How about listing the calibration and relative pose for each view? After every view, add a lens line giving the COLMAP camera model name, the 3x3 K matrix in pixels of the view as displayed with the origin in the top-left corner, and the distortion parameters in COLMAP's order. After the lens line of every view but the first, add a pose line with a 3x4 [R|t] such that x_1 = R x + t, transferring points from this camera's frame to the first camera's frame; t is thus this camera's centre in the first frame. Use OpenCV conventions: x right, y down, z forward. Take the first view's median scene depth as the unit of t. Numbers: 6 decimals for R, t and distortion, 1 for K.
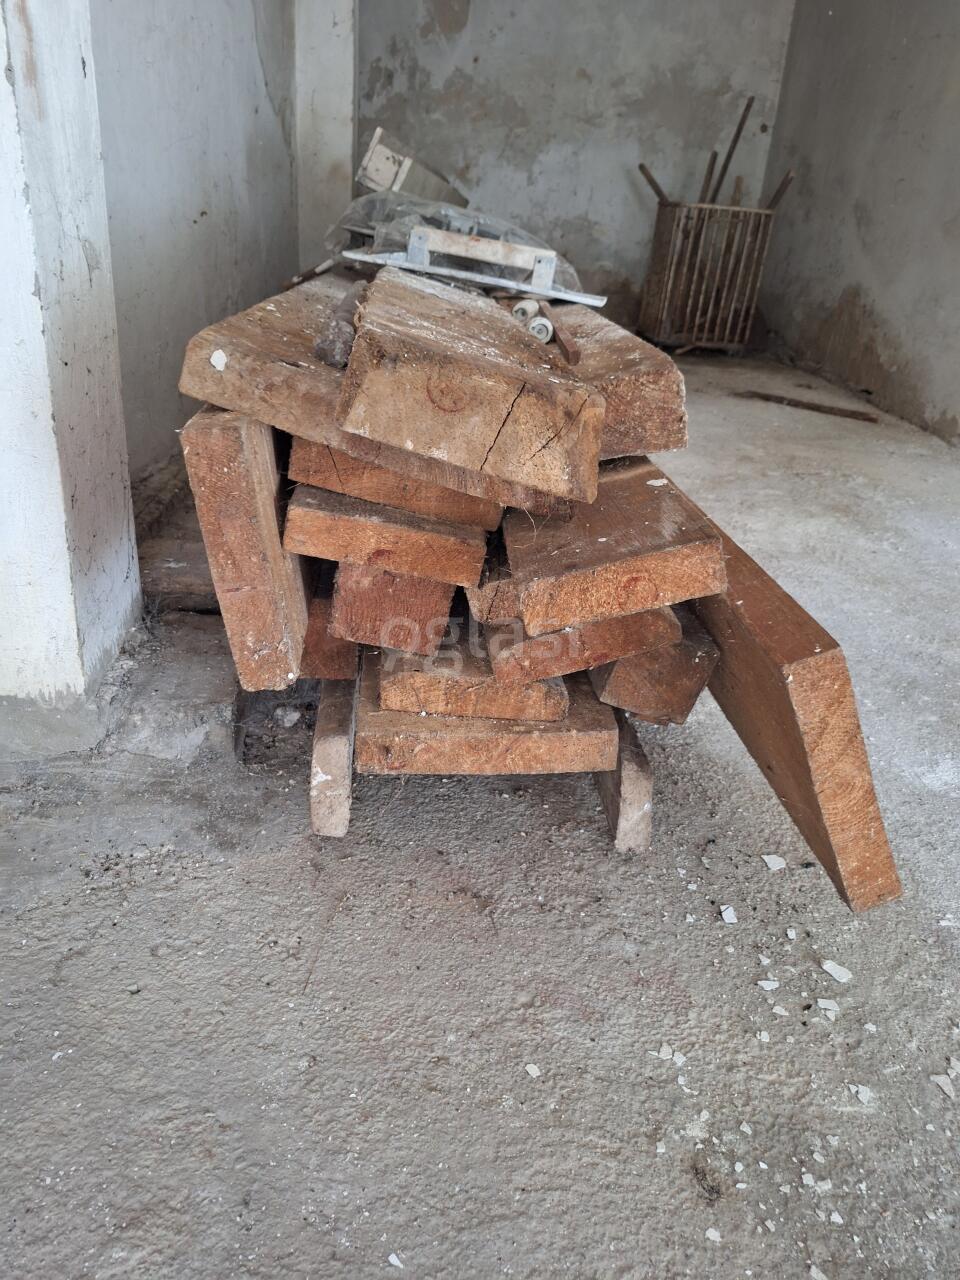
lens RADIAL K [[899.0, 0, 477.3], [0, 899.0, 636.3], [0, 0, 1]] dist [0.002028, -0.006009]
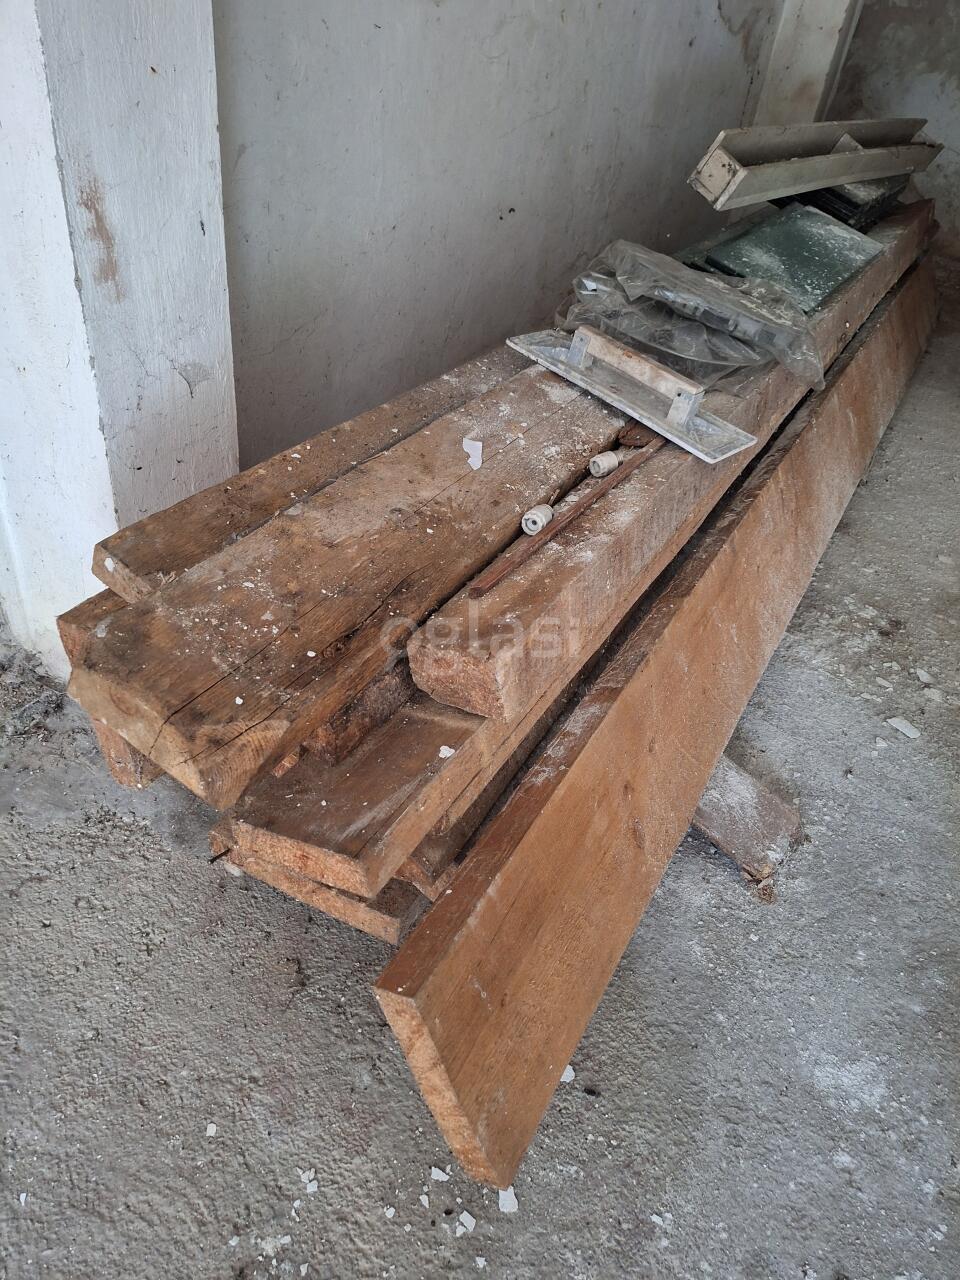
lens RADIAL K [[899.0, 0, 482.1], [0, 899.0, 645.4], [0, 0, 1]] dist [0.002028, -0.006009]
pose [[0.845185, 0.357658, -0.397168, 0.635862], [-0.287387, 0.930648, 0.226502, -0.562418], [0.450634, -0.077296, 0.889356, 0.061133]]
